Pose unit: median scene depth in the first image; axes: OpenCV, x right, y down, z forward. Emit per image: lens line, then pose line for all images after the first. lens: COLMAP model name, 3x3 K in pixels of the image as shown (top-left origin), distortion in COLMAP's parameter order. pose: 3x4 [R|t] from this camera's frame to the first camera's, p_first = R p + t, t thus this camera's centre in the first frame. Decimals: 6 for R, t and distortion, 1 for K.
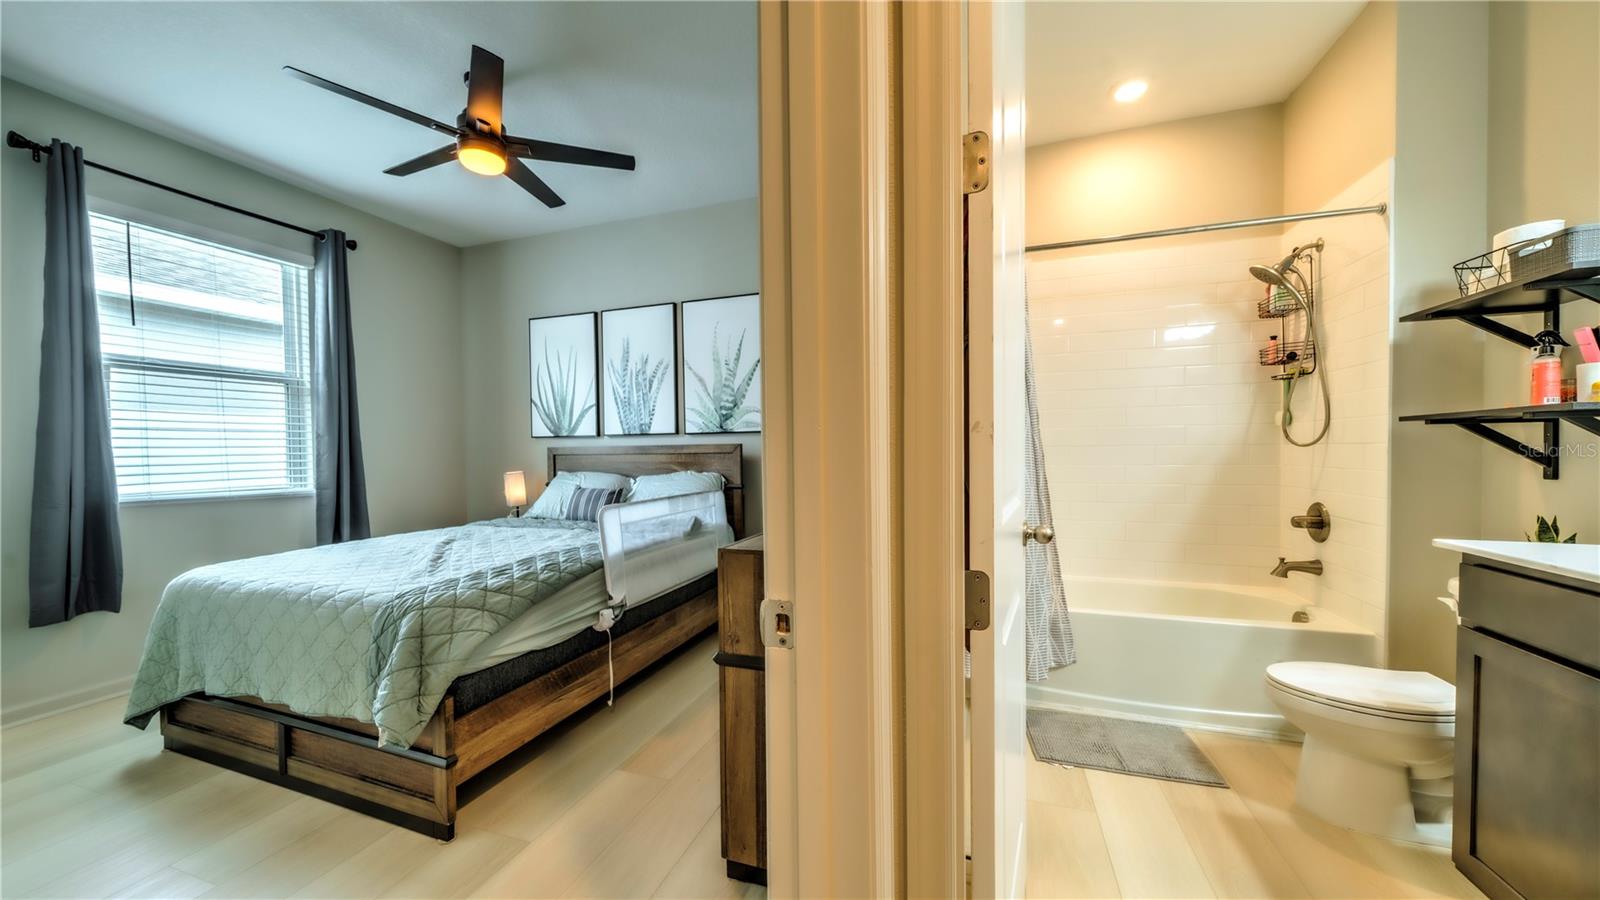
lens RADIAL K [[549.3, 0, 802.0], [0, 549.3, 454.5], [0, 0, 1]] dist [-0.000313, -0.000005]
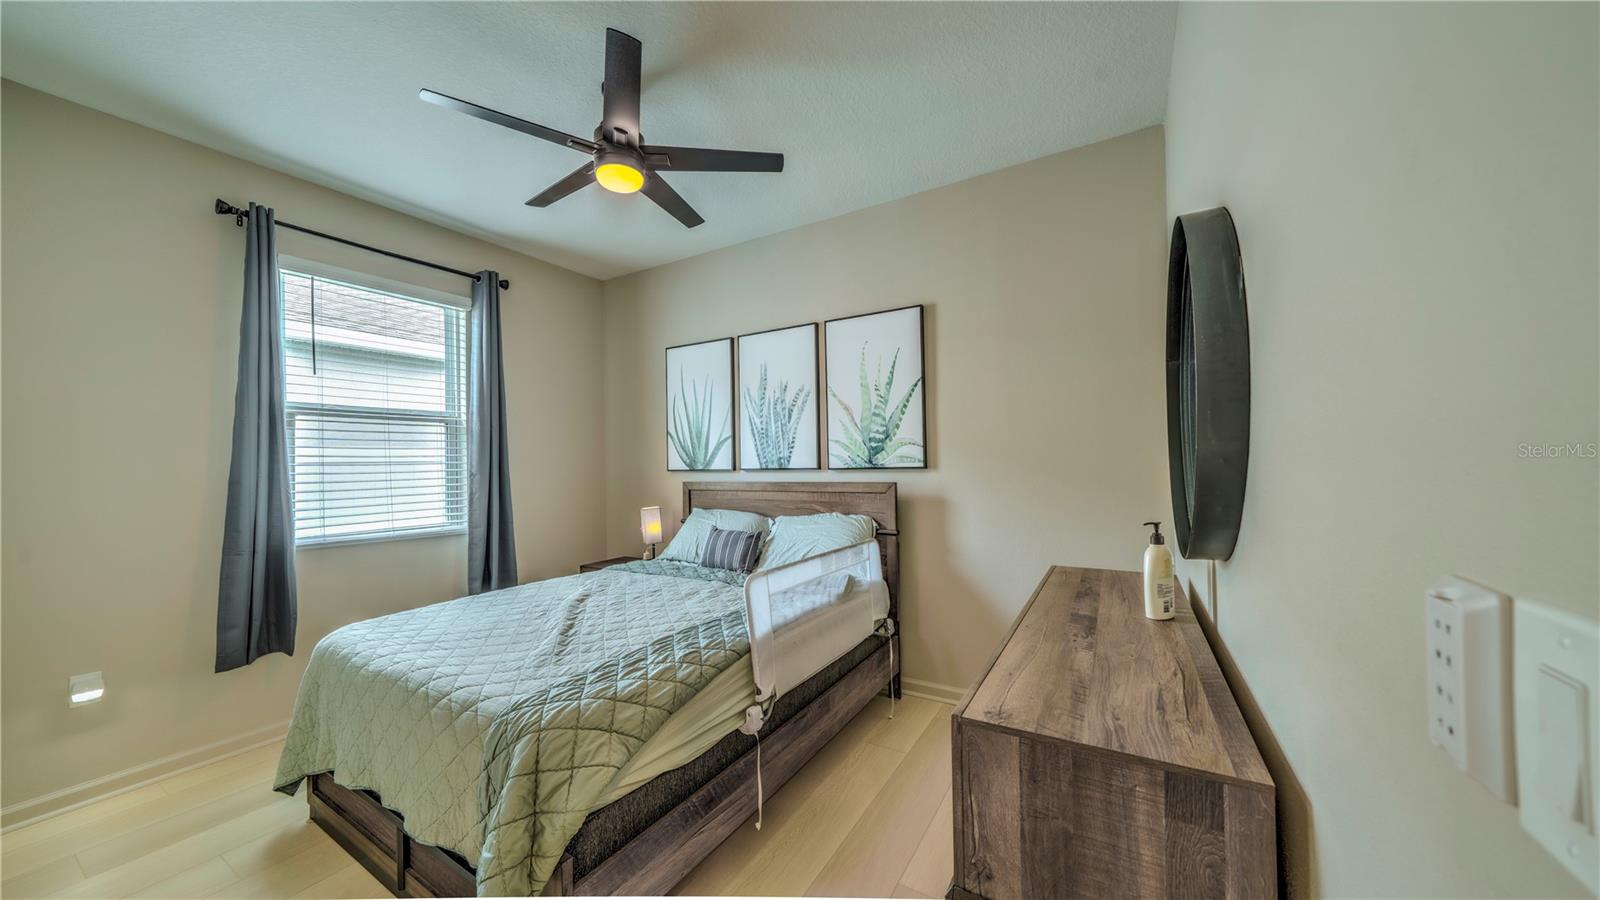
lens RADIAL K [[536.9, 0, 800.0], [0, 536.9, 450.0], [0, 0, 1]] dist [-0.000136, -0.000042]
pose [[0.977406, -0.008438, -0.211204, -0.095377], [0.001820, 0.999502, -0.031511, -0.052752], [0.211365, 0.030415, 0.976934, 0.185162]]
